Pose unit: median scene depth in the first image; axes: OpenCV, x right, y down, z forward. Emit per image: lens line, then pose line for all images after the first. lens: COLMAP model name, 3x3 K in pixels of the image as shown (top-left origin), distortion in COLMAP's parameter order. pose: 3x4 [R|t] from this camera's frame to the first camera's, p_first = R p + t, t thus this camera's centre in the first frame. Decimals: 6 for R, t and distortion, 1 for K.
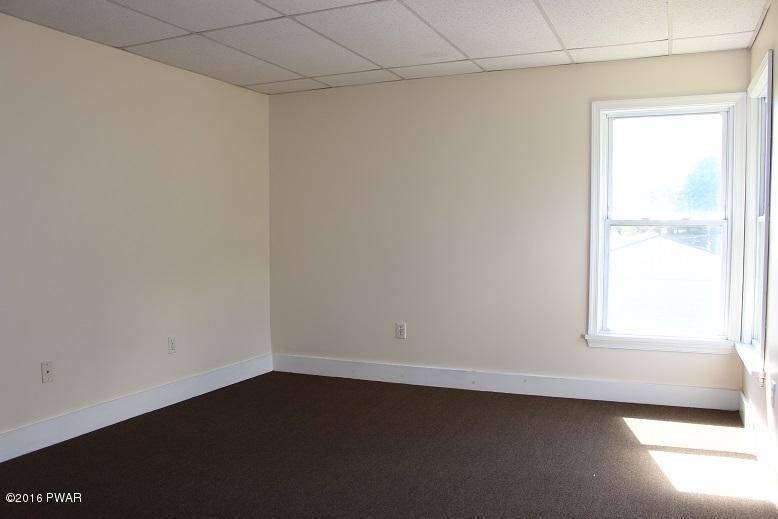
lens RADIAL K [[642.1, 0, 389.0], [0, 642.1, 259.5], [0, 0, 1]] dist [-0.144081, 0.110407]
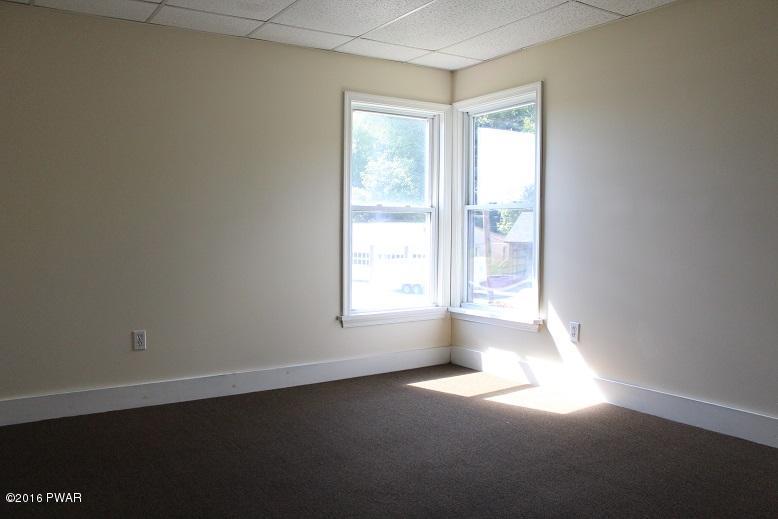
lens RADIAL K [[642.1, 0, 389.0], [0, 642.1, 259.5], [0, 0, 1]] dist [-0.144081, 0.110407]
pose [[0.556256, -0.038380, 0.830124, -0.521953], [0.036738, 0.999092, 0.021575, 0.006905], [-0.830199, 0.018496, 0.557161, 0.361083]]
